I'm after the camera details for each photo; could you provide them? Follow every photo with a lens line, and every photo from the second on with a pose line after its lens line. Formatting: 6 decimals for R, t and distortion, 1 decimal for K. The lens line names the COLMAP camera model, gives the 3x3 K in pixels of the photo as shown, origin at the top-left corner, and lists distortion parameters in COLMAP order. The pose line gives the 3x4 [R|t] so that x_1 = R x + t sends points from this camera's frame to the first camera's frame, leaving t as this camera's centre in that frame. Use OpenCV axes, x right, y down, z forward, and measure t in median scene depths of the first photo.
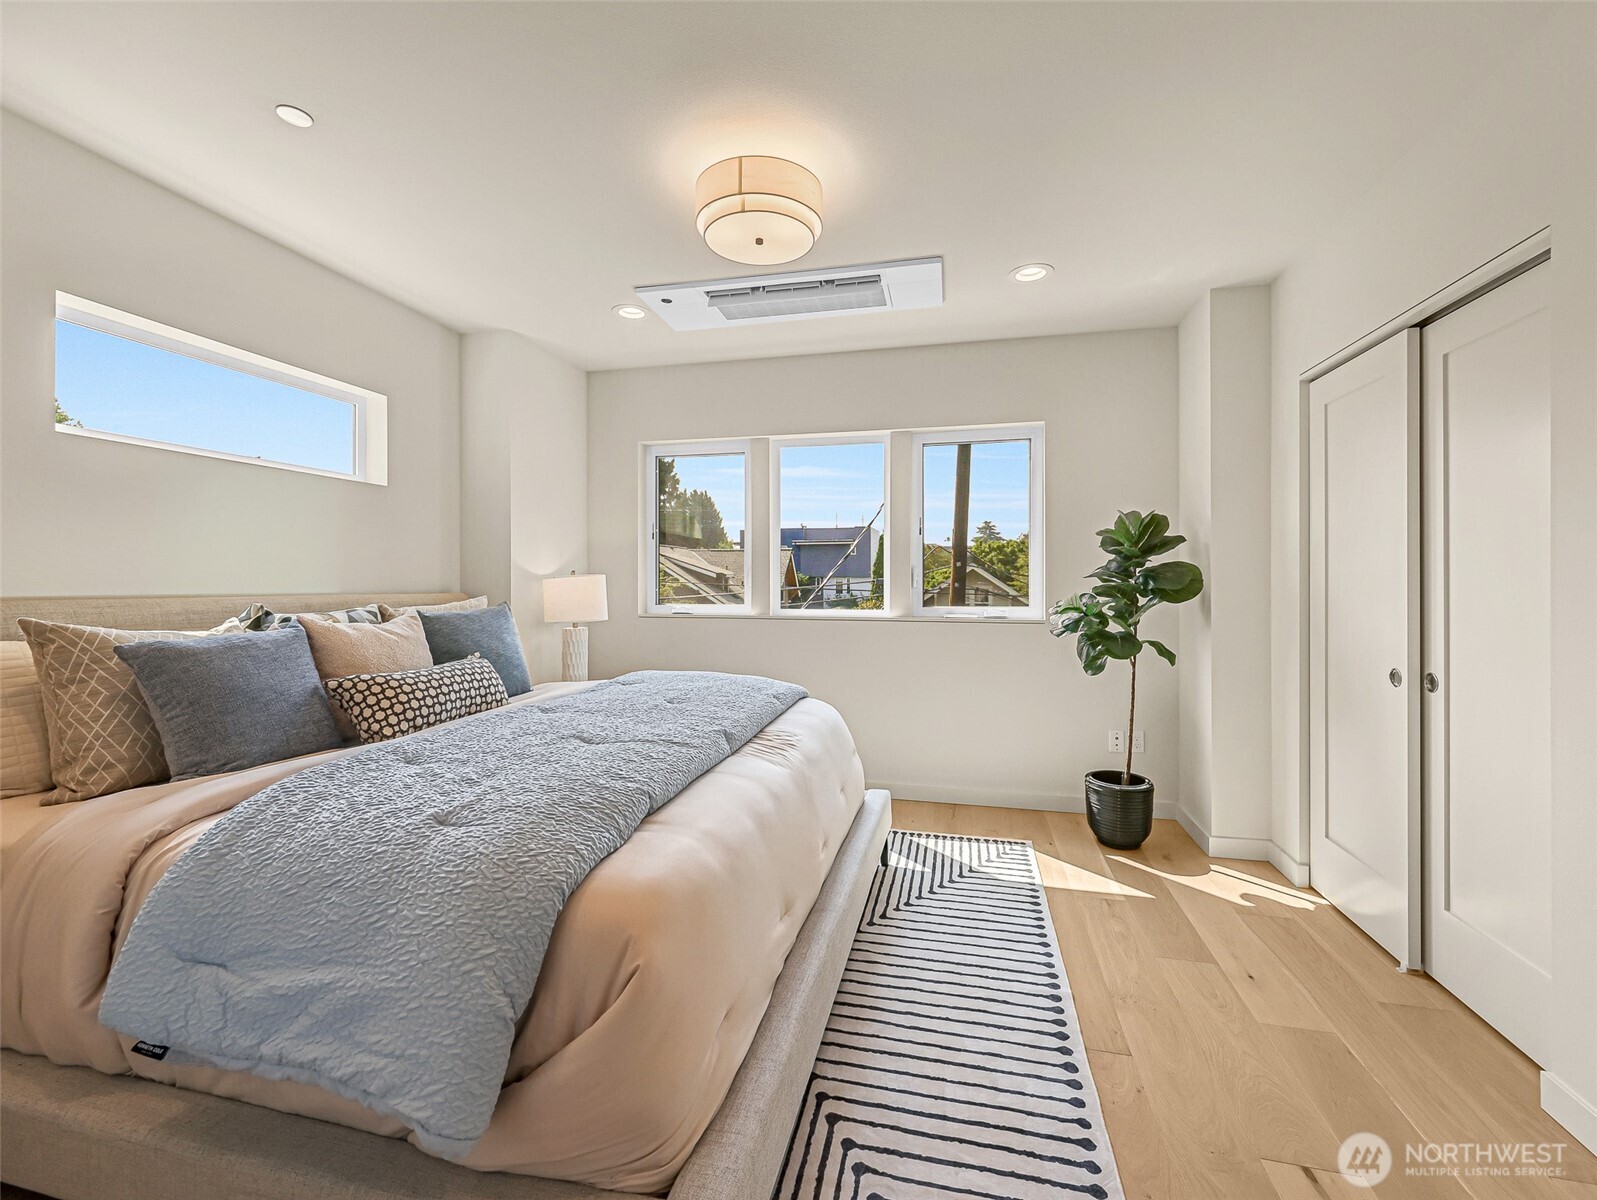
lens RADIAL K [[672.8, 0, 802.4], [0, 672.8, 587.4], [0, 0, 1]] dist [0.001203, 0.000451]
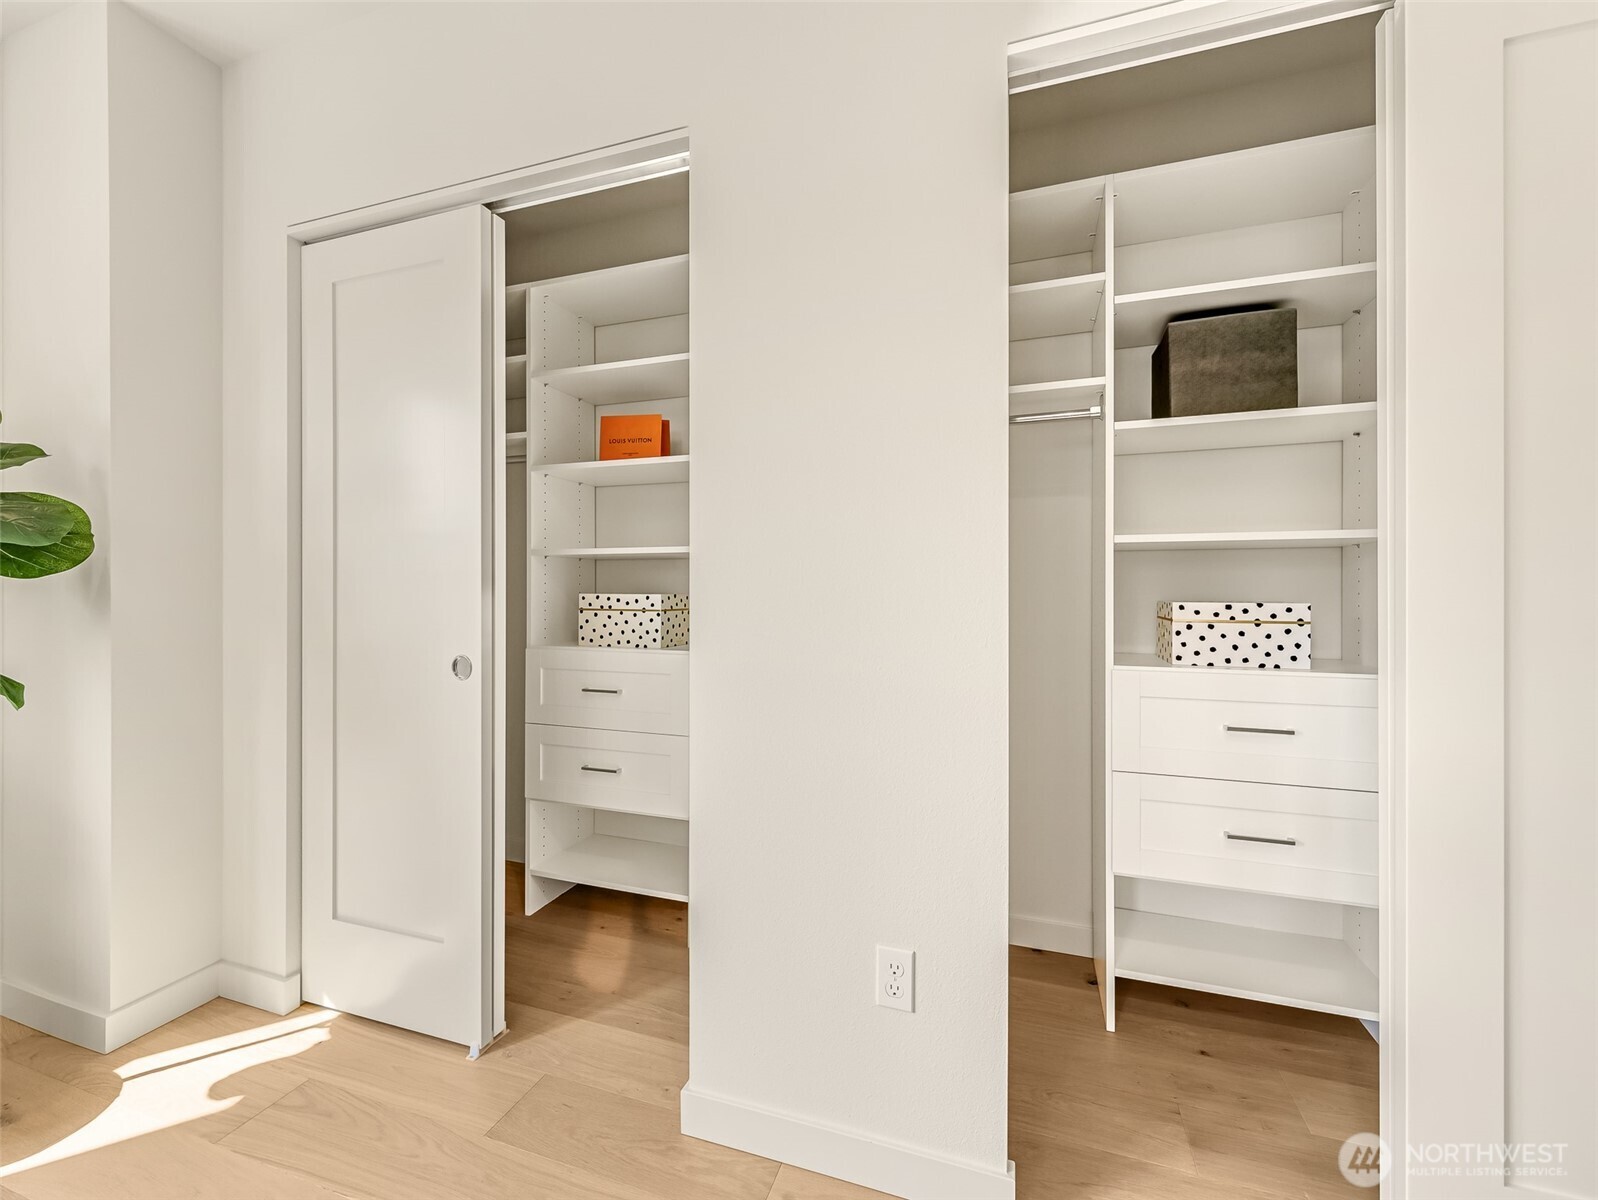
lens RADIAL K [[653.4, 0, 793.4], [0, 653.4, 592.2], [0, 0, 1]] dist [-0.000929, 0.000119]
pose [[0.101961, 0.005457, 0.994773, 0.157232], [0.015258, 0.999859, -0.007049, 0.049321], [-0.994671, 0.015897, 0.101863, 0.441856]]
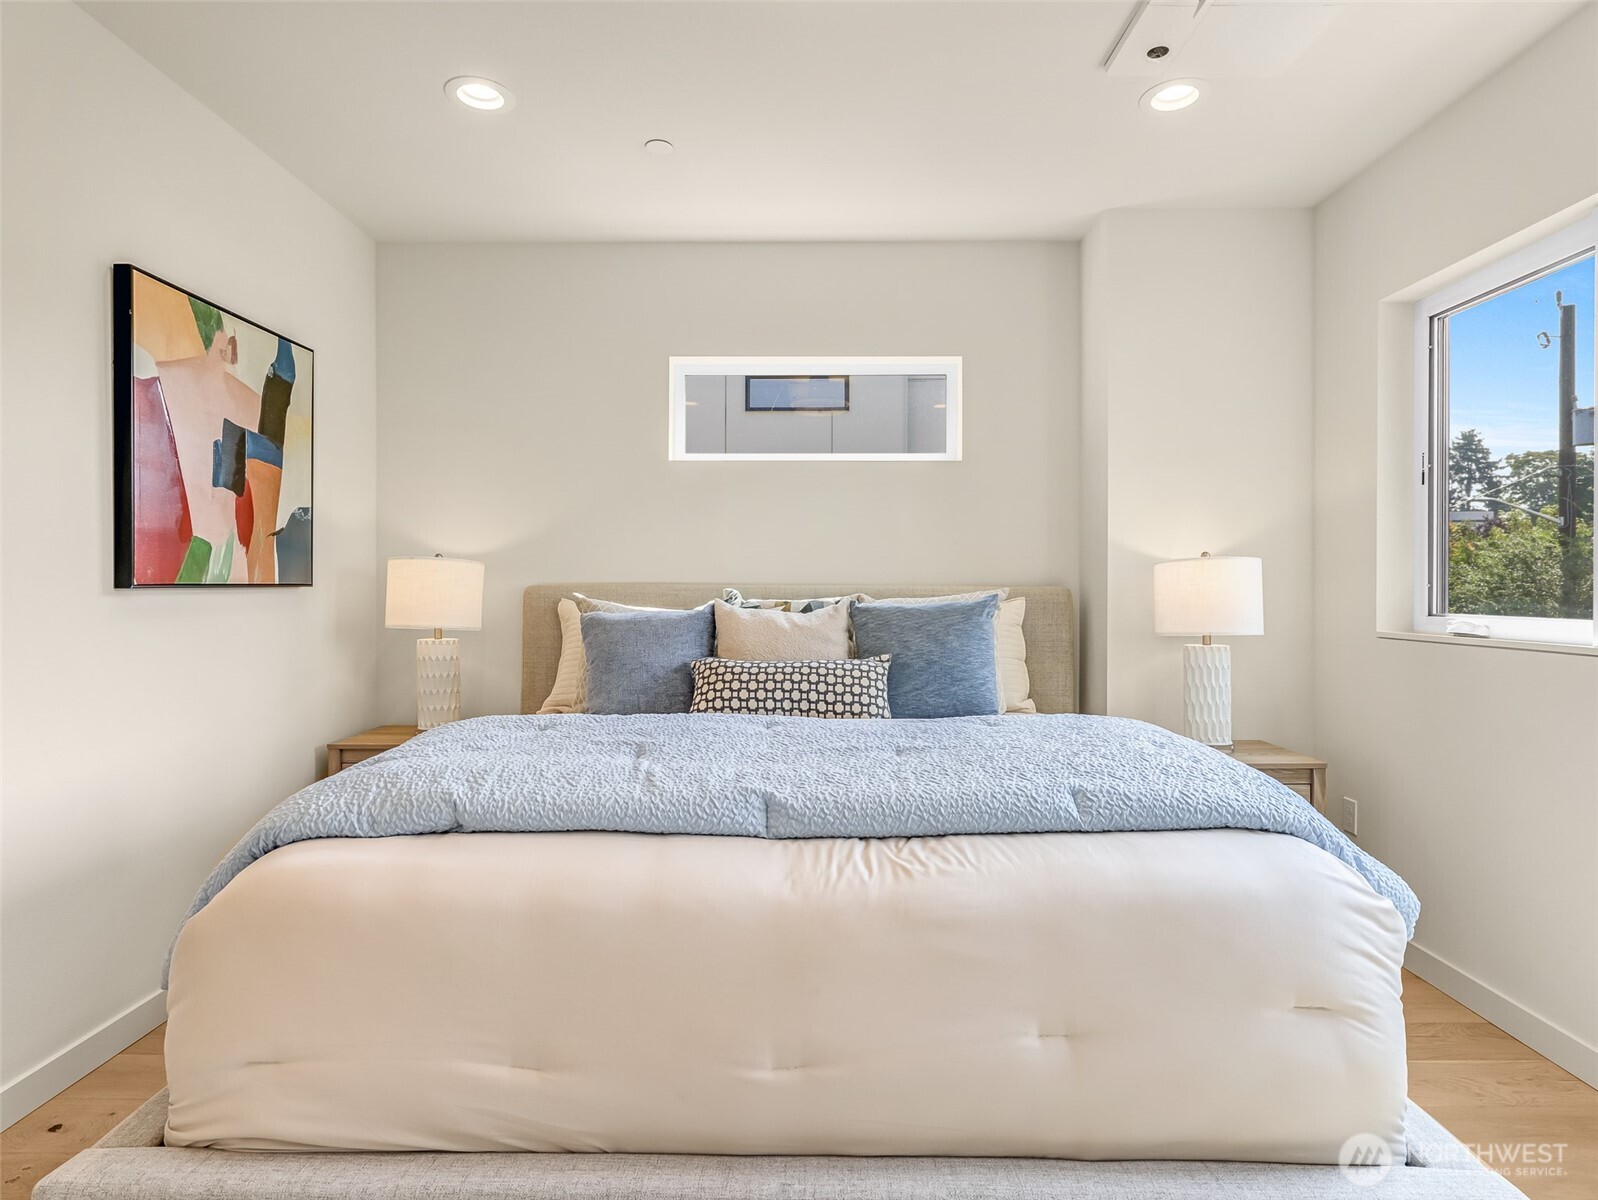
lens RADIAL K [[874.0, 0, 799.6], [0, 874.0, 601.8], [0, 0, 1]] dist [0.002131, 0.000838]
pose [[0.222380, 0.014926, -0.974846, 0.480505], [-0.011616, 0.999852, 0.012659, 0.019939], [0.974891, 0.008509, 0.222520, 0.618155]]
